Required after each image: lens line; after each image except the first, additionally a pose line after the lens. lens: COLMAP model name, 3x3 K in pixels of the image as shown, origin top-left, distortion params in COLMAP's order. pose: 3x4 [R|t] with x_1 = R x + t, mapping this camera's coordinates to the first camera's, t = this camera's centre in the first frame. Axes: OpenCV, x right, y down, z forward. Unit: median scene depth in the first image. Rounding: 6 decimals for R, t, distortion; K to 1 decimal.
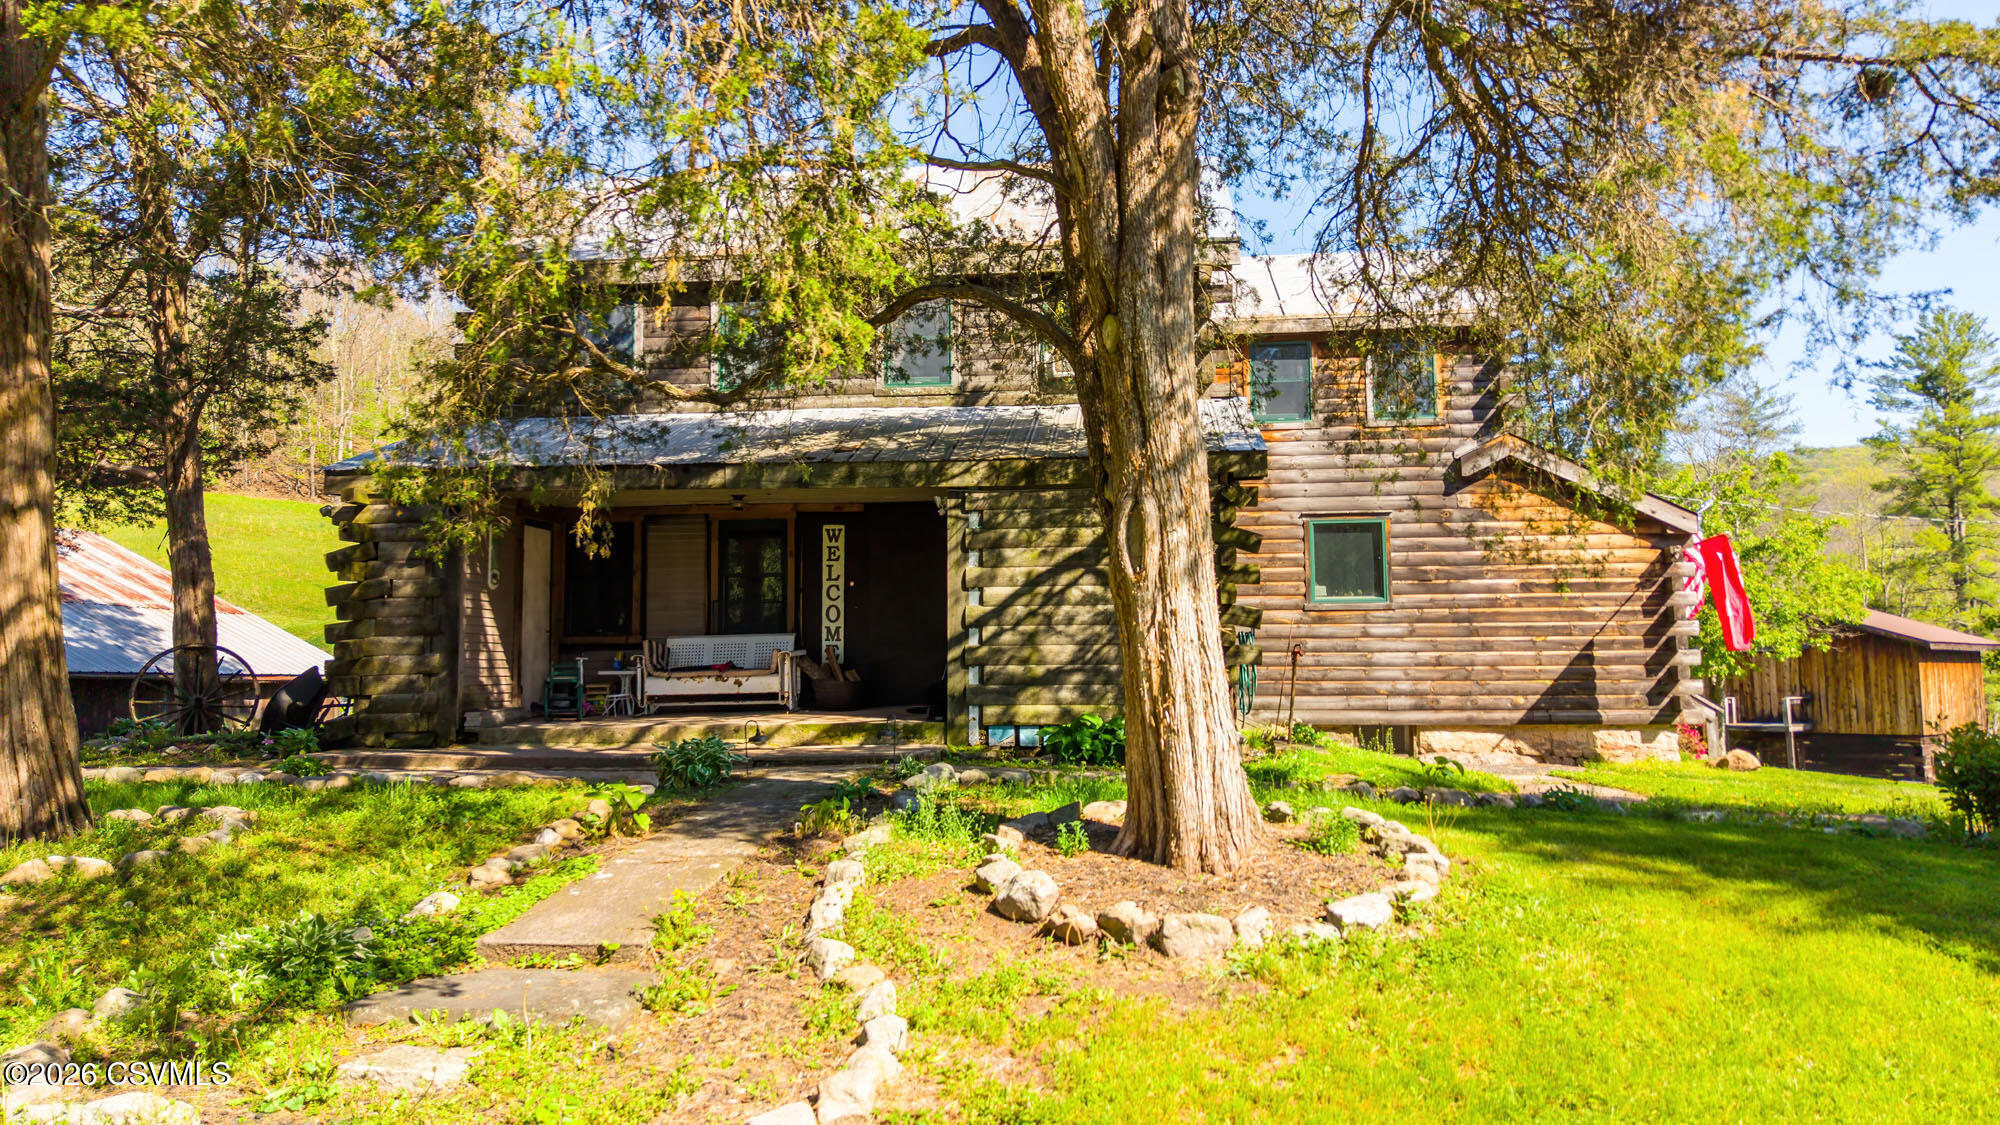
lens RADIAL K [[1318.8, 0, 1000.0], [0, 1318.8, 562.5], [0, 0, 1]] dist [0.004612, -0.048700]
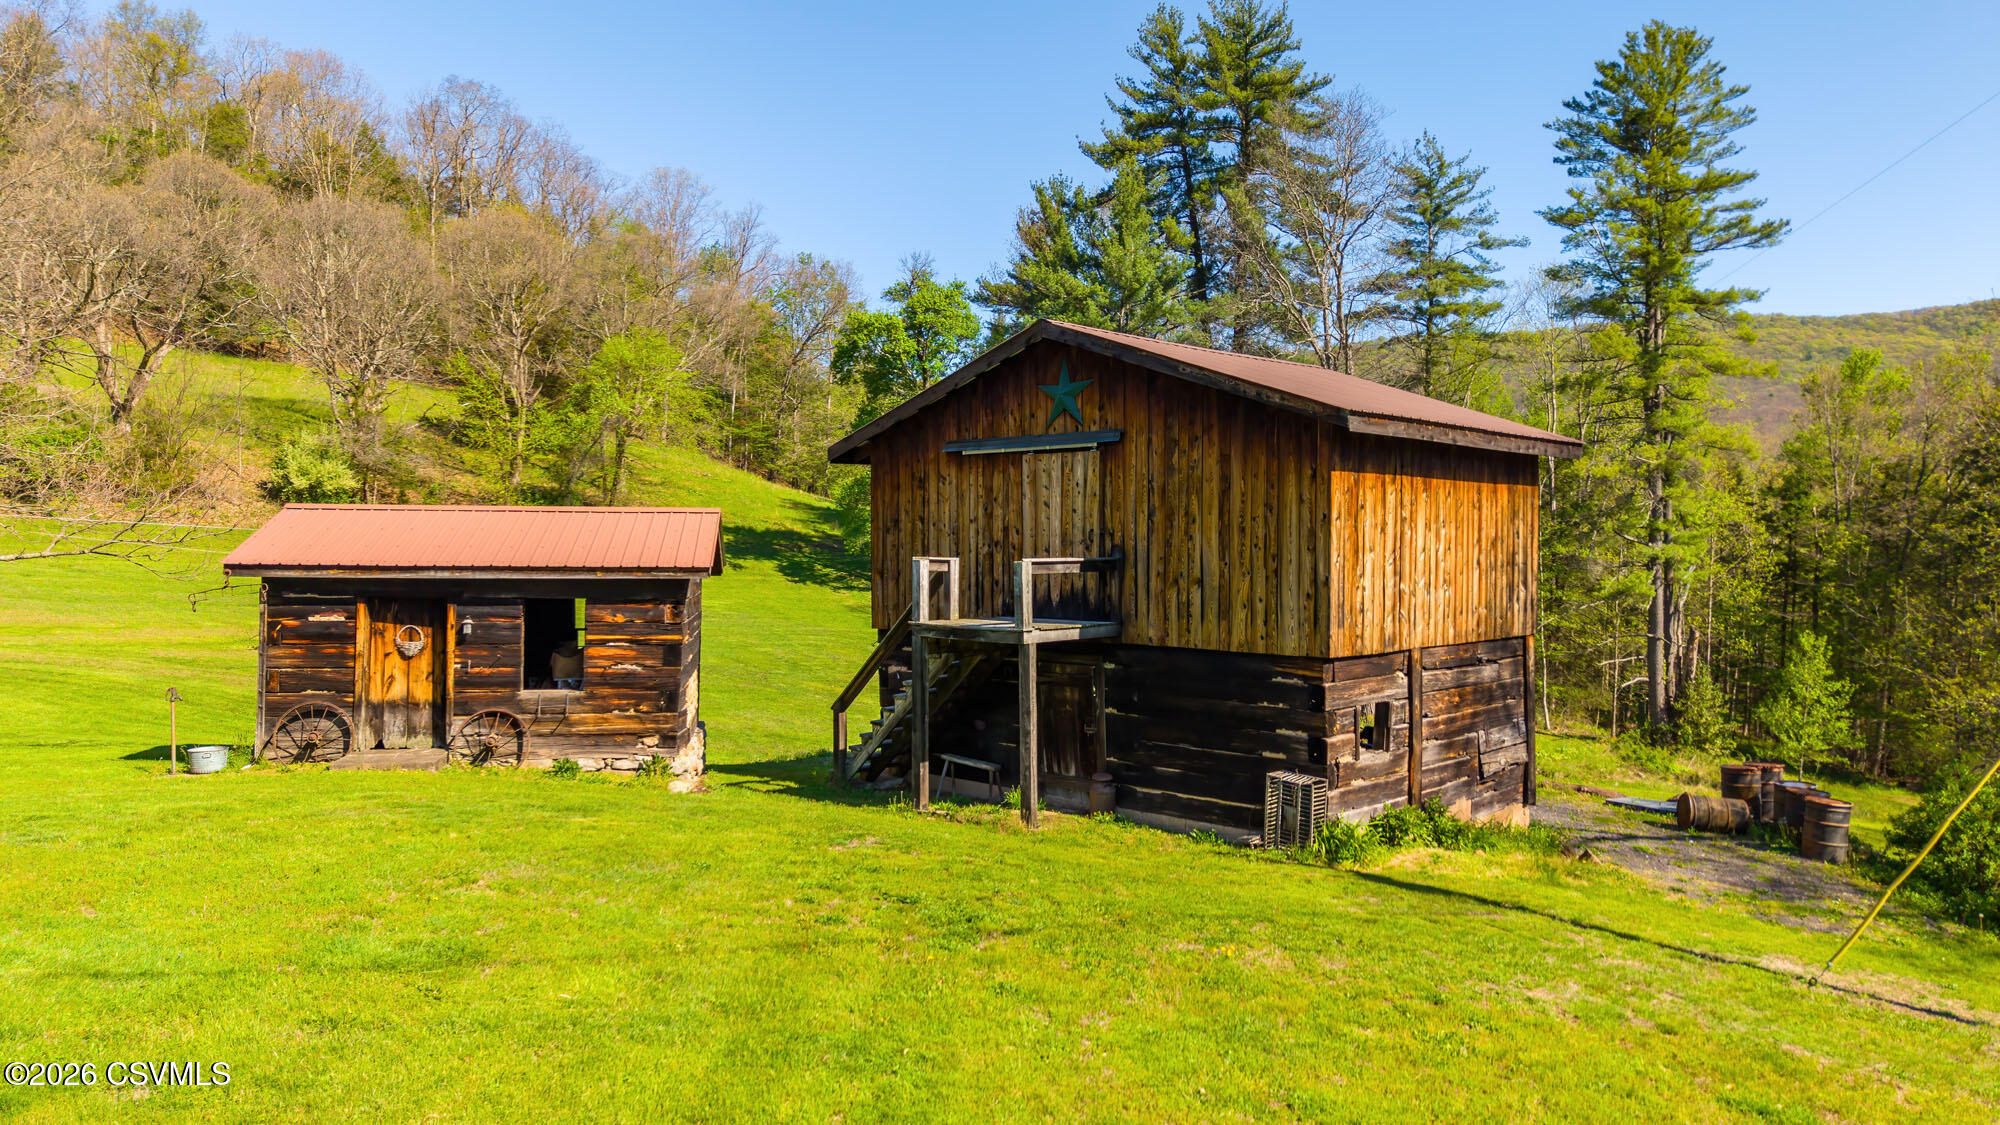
lens RADIAL K [[1318.8, 0, 1000.0], [0, 1318.8, 562.5], [0, 0, 1]] dist [0.004612, -0.048700]
pose [[0.990619, 0.012082, 0.136117, 0.459884], [-0.026741, 0.993965, 0.106387, 0.053677], [-0.134010, -0.109029, 0.984964, 0.522727]]
